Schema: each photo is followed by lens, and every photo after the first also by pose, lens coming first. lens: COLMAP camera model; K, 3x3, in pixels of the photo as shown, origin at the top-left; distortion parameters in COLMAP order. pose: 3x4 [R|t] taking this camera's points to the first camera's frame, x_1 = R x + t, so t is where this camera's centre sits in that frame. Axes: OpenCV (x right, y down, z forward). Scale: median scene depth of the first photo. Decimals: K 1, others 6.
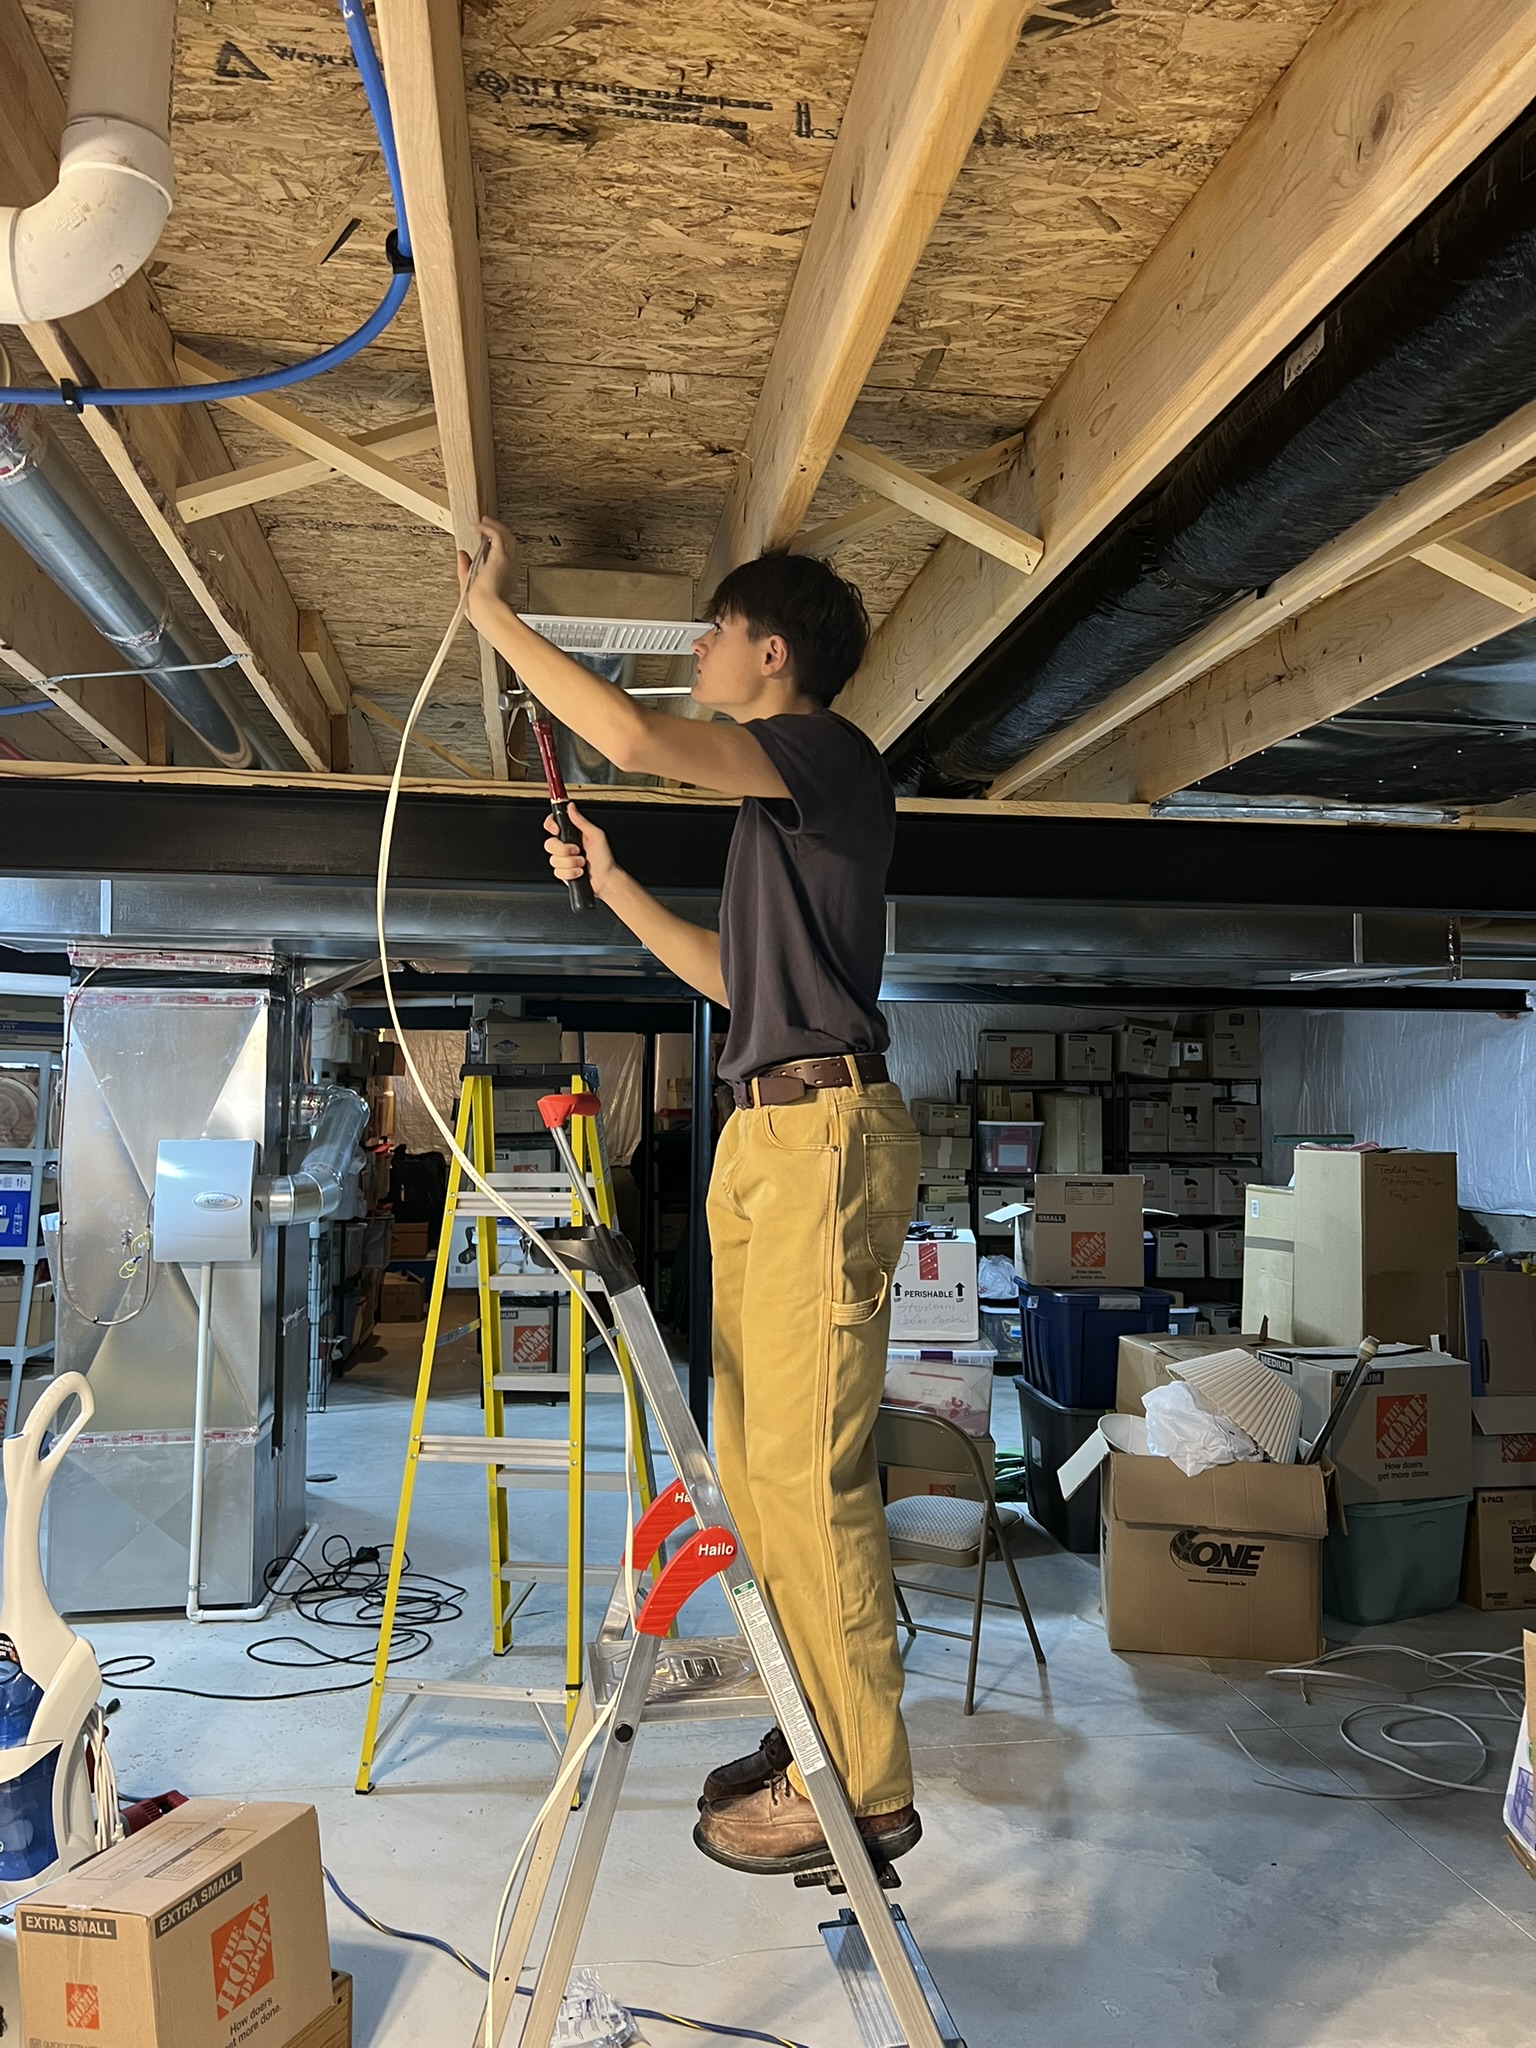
lens RADIAL K [[1540.2, 0, 759.7], [0, 1540.2, 1023.6], [0, 0, 1]] dist [0.059032, -0.069186]
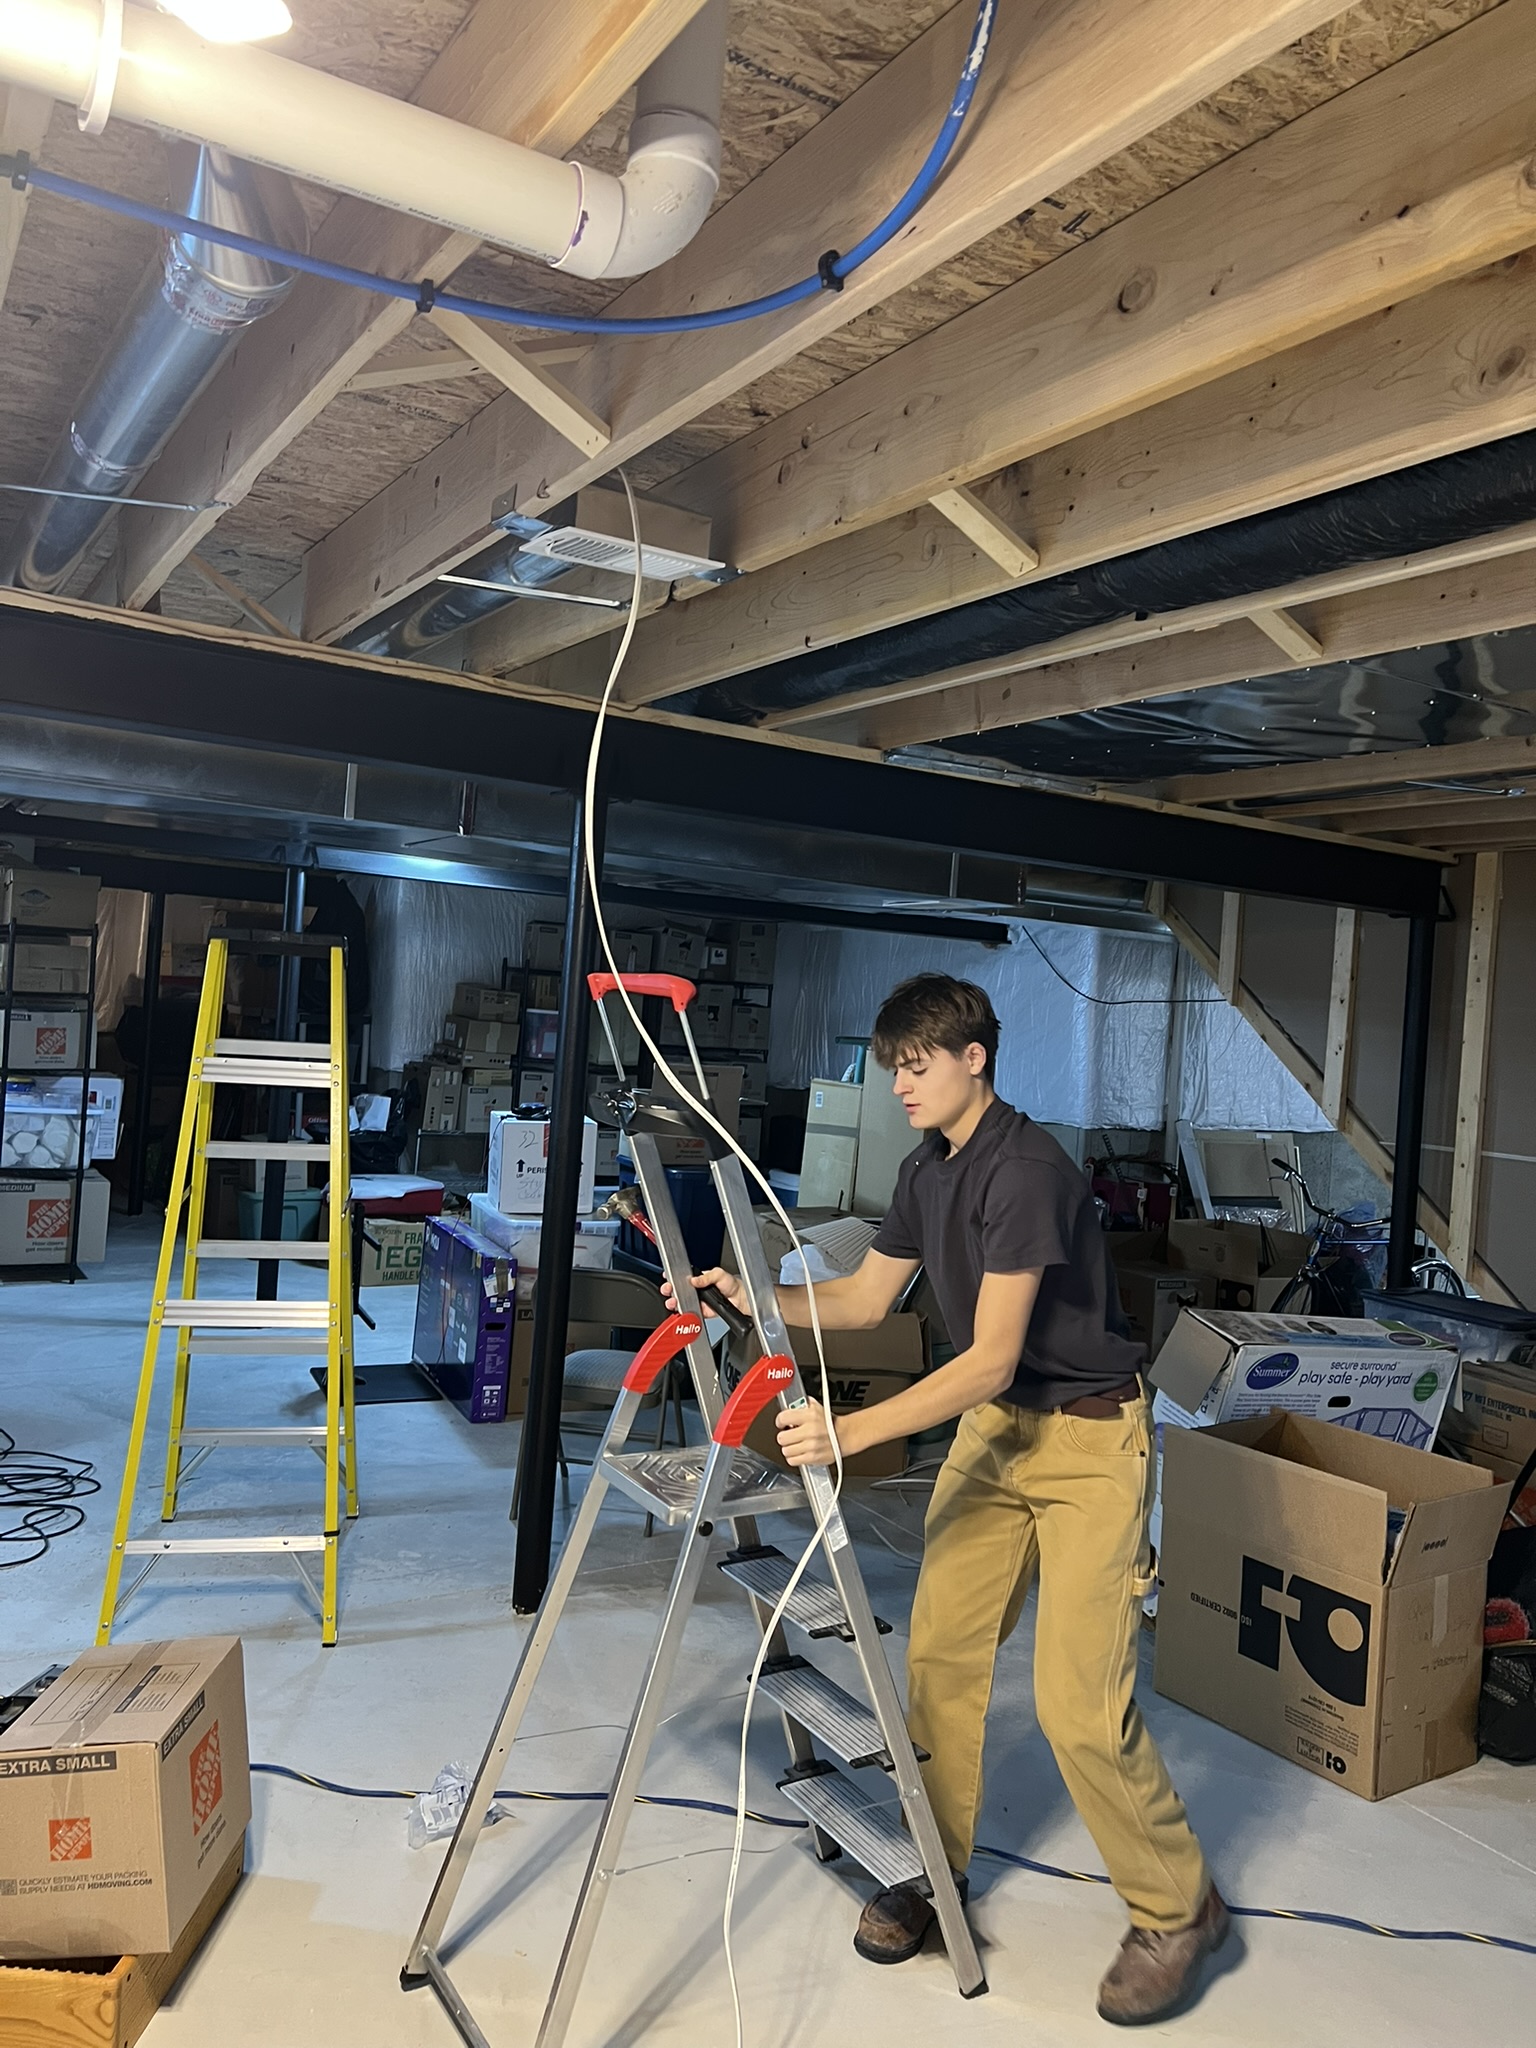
lens RADIAL K [[1540.2, 0, 770.7], [0, 1540.2, 1022.6], [0, 0, 1]] dist [0.059032, -0.069186]
pose [[0.917648, 0.053966, 0.393714, -0.242566], [-0.082387, 0.995046, 0.055633, 0.003008], [-0.388761, -0.083488, 0.917548, -0.037313]]
